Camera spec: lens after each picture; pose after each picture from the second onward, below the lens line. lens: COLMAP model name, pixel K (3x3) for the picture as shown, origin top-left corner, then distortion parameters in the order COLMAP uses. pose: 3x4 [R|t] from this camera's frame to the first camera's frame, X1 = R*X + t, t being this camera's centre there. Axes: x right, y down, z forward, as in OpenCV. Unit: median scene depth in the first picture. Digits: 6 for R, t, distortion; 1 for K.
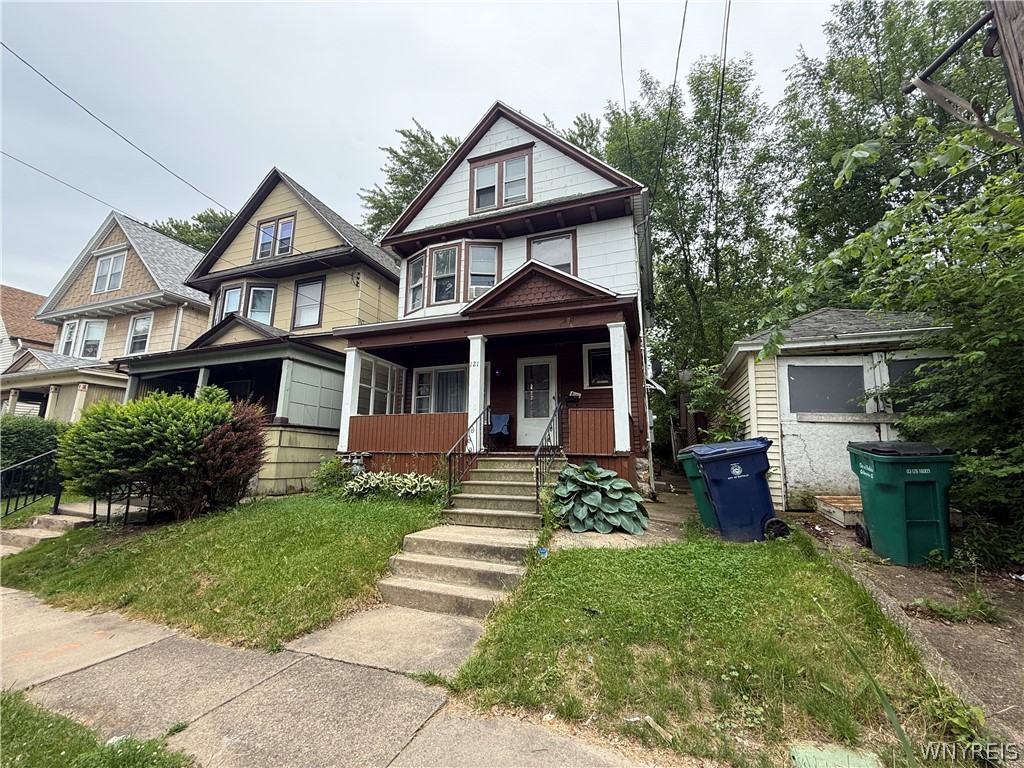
lens RADIAL K [[409.8, 0, 509.5], [0, 409.8, 384.9], [0, 0, 1]] dist [-0.000092, 0.000087]
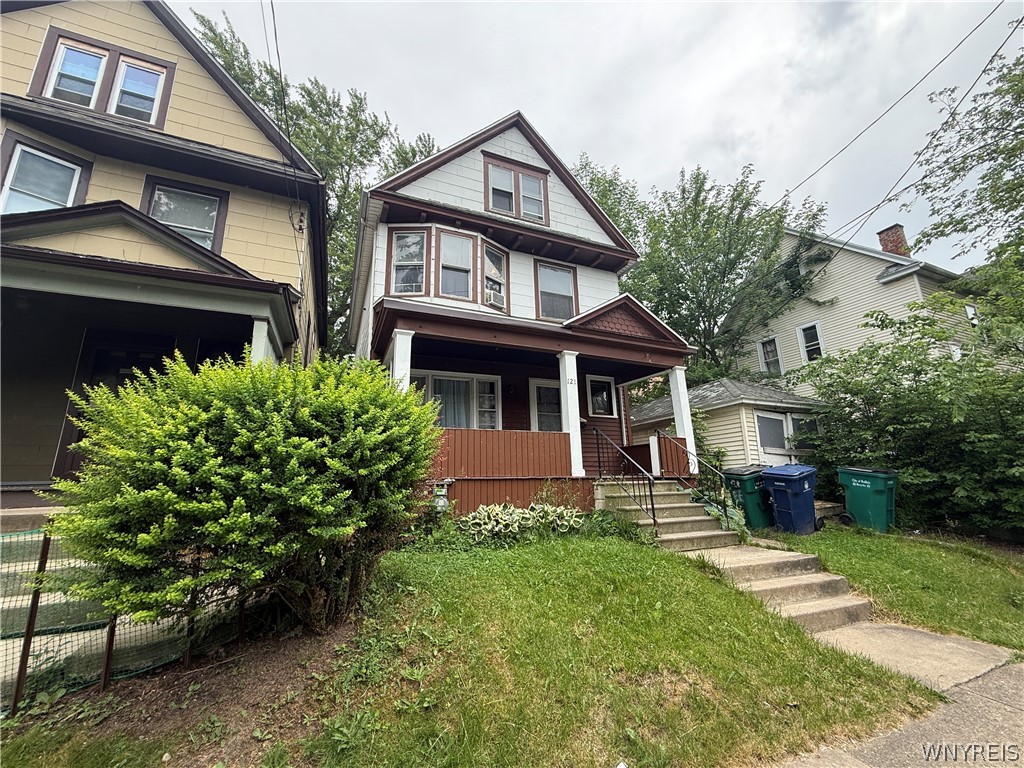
lens RADIAL K [[409.8, 0, 509.1], [0, 409.8, 383.3], [0, 0, 1]] dist [-0.000092, 0.000087]
pose [[0.728381, 0.138126, 0.671106, -0.653064], [-0.099877, 0.990412, -0.095443, 0.045597], [-0.677854, 0.002491, 0.735192, 0.323290]]
